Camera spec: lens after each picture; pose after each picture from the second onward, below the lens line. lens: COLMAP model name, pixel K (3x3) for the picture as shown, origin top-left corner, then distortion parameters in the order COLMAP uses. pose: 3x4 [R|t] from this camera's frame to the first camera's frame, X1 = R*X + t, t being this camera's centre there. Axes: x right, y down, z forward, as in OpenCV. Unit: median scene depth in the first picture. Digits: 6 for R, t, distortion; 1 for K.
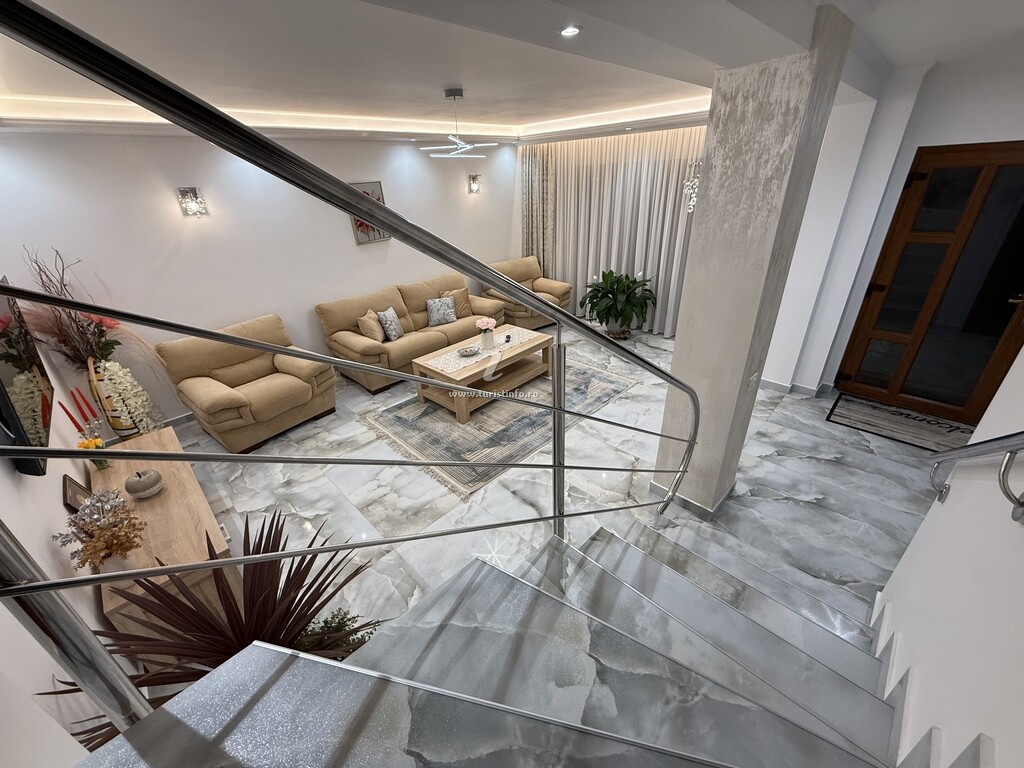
lens RADIAL K [[406.3, 0, 511.4], [0, 406.3, 383.5], [0, 0, 1]] dist [-0.002267, 0.000610]
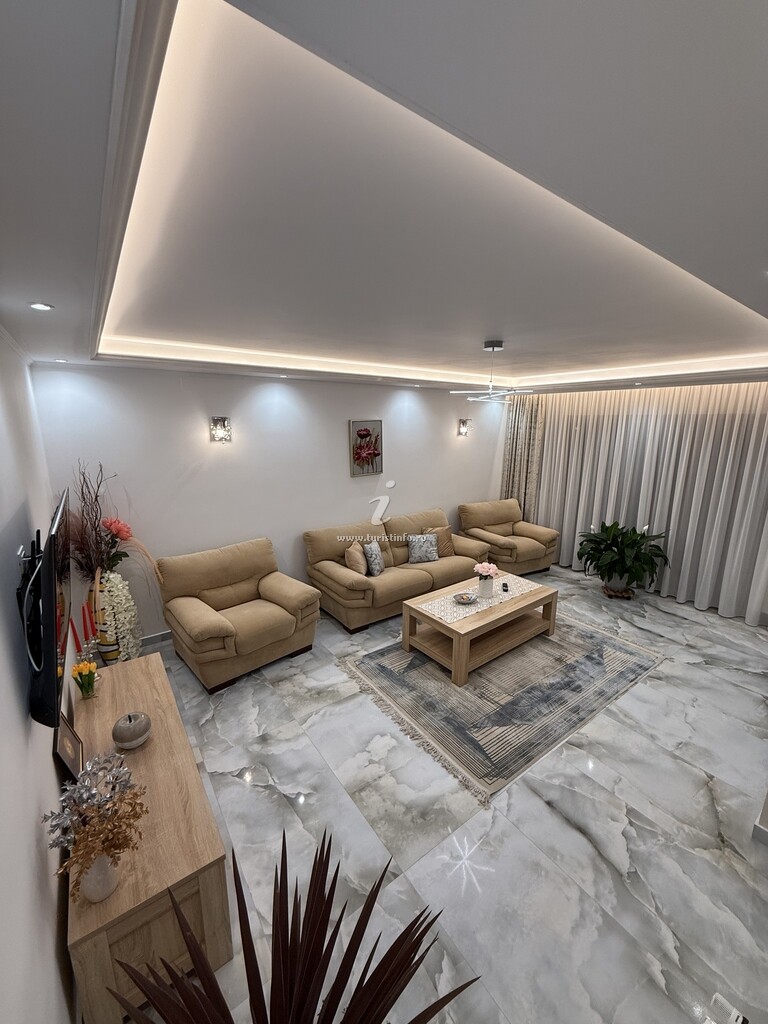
lens RADIAL K [[406.3, 0, 385.8], [0, 406.3, 511.1], [0, 0, 1]] dist [-0.002267, 0.000610]
pose [[0.986414, 0.080249, -0.143344, -0.179817], [-0.113467, 0.963808, -0.241245, -0.031139], [0.118796, 0.254232, 0.959820, 0.078709]]
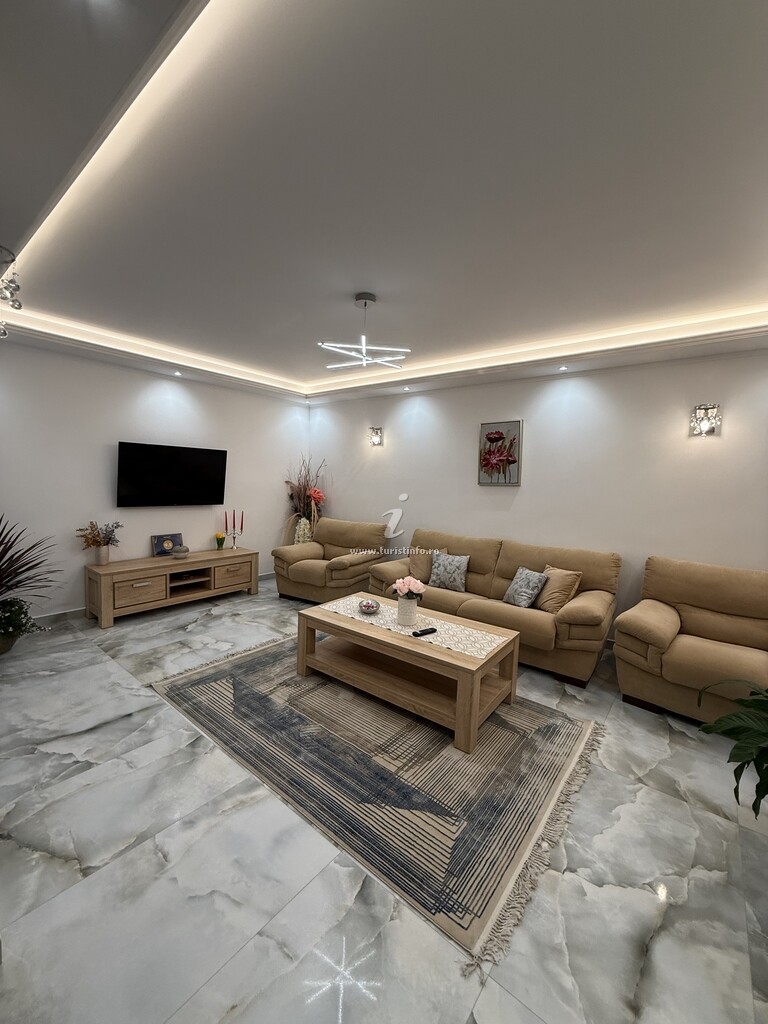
lens RADIAL K [[406.3, 0, 384.1], [0, 406.3, 510.1], [0, 0, 1]] dist [-0.002267, 0.000610]
pose [[0.107772, 0.125989, -0.986160, 0.632897], [-0.489690, 0.869990, 0.057632, -0.300833], [0.865210, 0.476702, 0.155456, 0.877235]]
